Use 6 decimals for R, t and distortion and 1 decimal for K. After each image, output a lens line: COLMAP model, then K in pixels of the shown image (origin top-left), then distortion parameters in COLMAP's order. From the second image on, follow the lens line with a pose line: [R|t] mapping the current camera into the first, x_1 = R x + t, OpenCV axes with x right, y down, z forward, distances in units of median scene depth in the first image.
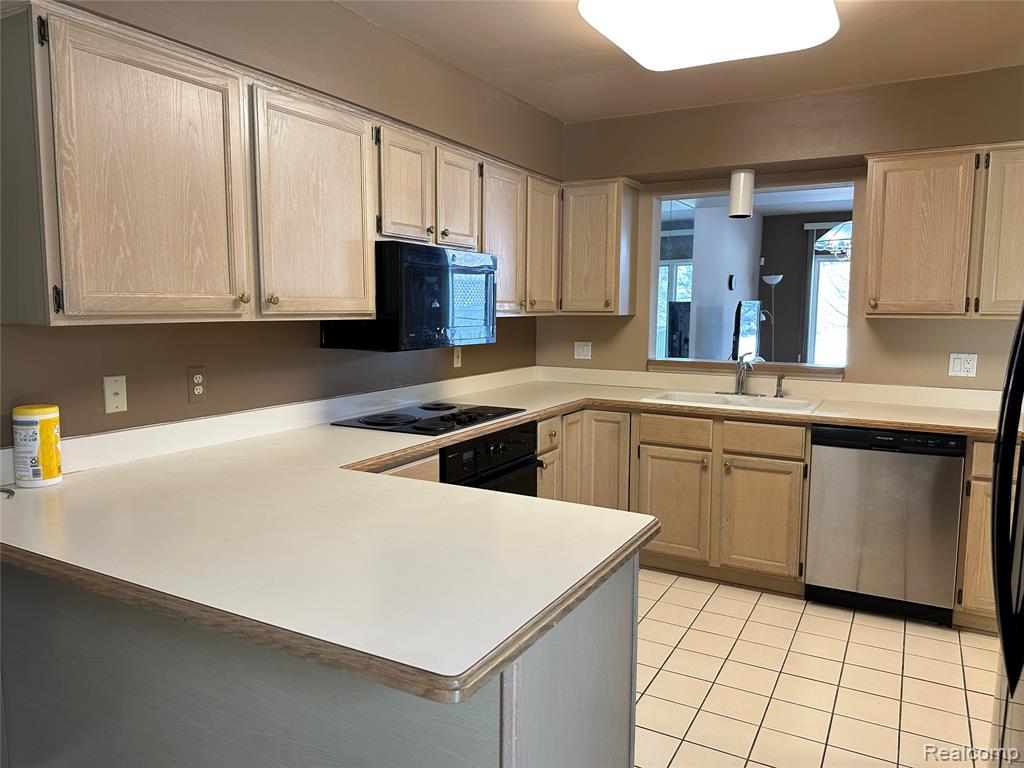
lens RADIAL K [[712.9, 0, 507.9], [0, 712.9, 383.7], [0, 0, 1]] dist [0.071655, -0.093615]
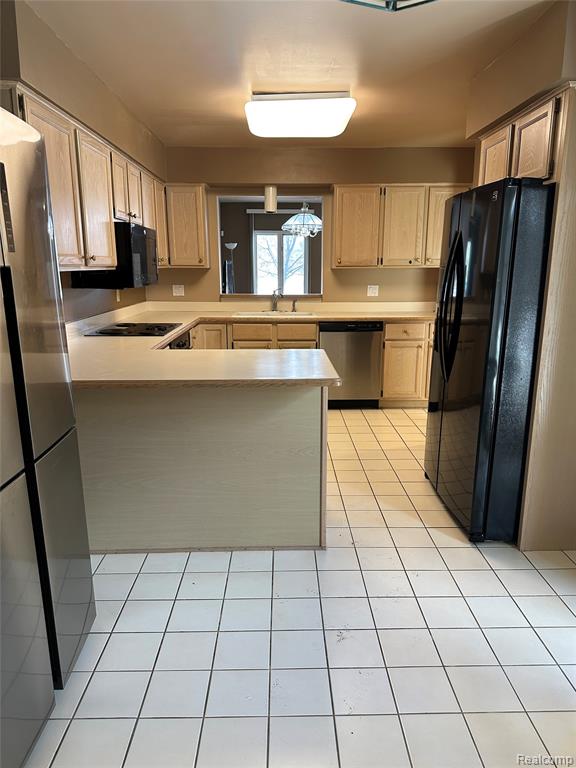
lens RADIAL K [[534.7, 0, 289.4], [0, 534.7, 399.0], [0, 0, 1]] dist [0.071655, -0.093615]
pose [[0.863290, -0.127242, 0.488405, -0.405397], [0.059302, 0.986568, 0.152206, 0.034153], [-0.501212, -0.102434, 0.859240, -0.272993]]
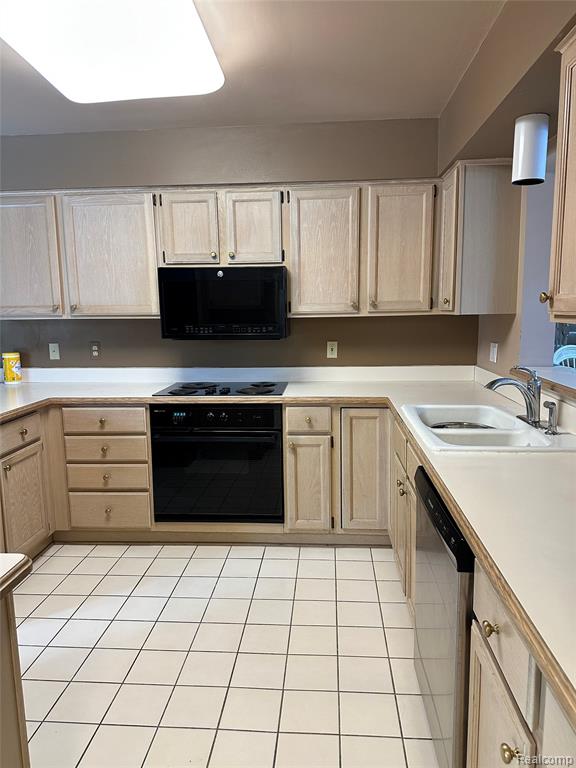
lens RADIAL K [[534.7, 0, 286.6], [0, 534.7, 382.2], [0, 0, 1]] dist [0.071655, -0.093615]
pose [[0.415764, 0.119436, -0.901596, 0.834907], [-0.082118, 0.992220, 0.093573, -0.069248], [0.905758, 0.035133, 0.422337, 0.622410]]
